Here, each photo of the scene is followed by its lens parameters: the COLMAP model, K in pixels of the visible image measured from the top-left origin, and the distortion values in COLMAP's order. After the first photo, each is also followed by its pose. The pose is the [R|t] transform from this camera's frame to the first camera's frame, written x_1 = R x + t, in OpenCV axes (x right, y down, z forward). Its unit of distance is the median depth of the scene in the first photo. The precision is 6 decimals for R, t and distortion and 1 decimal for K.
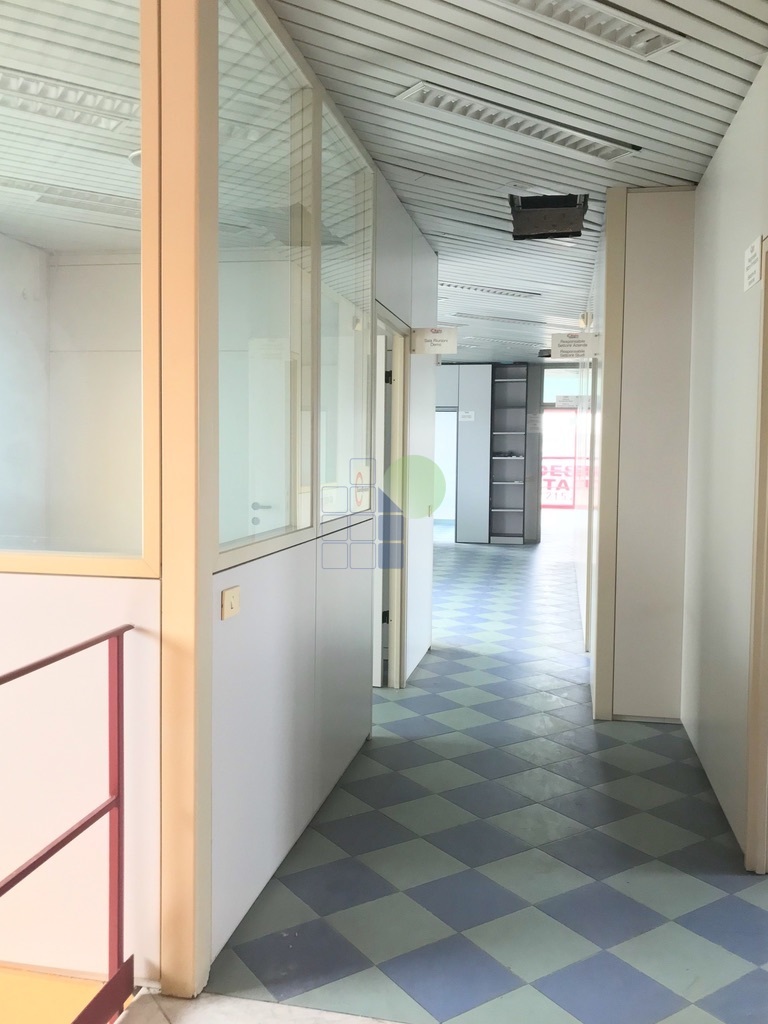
lens RADIAL K [[846.4, 0, 384.0], [0, 846.4, 511.2], [0, 0, 1]] dist [0.018577, -0.006397]
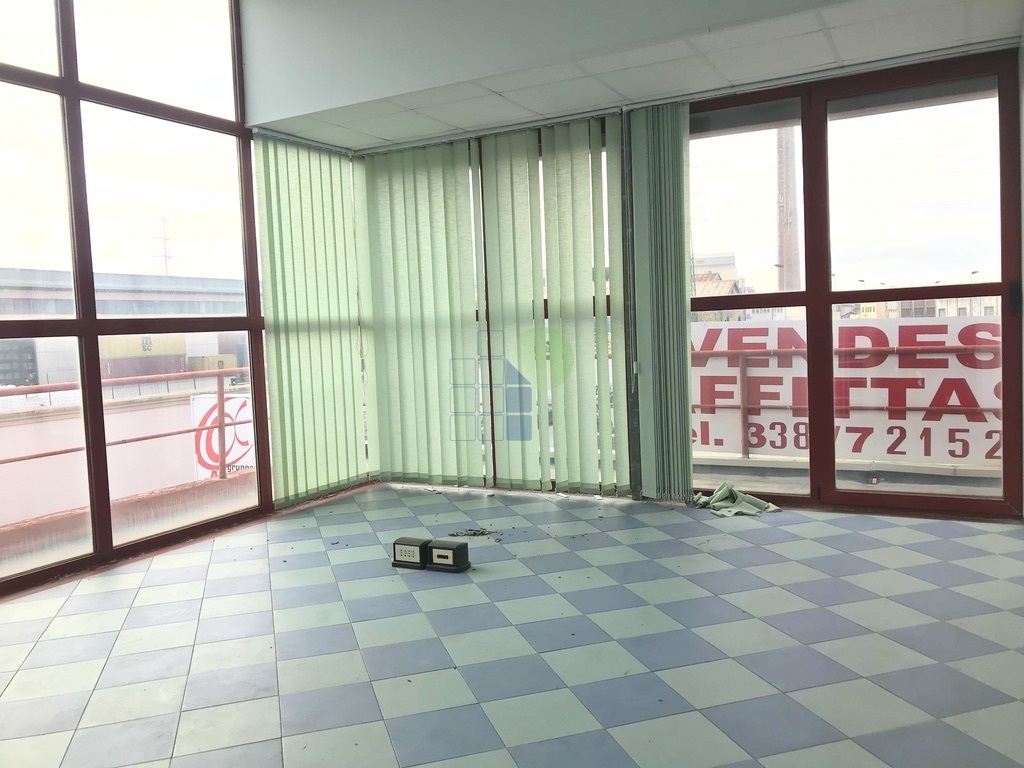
lens RADIAL K [[846.4, 0, 519.5], [0, 846.4, 382.5], [0, 0, 1]] dist [0.018577, -0.006397]
pose [[0.950384, -0.027369, -0.309874, 0.165525], [0.028502, 0.999593, -0.000873, -0.039887], [0.309772, -0.008002, 0.950777, 0.710794]]
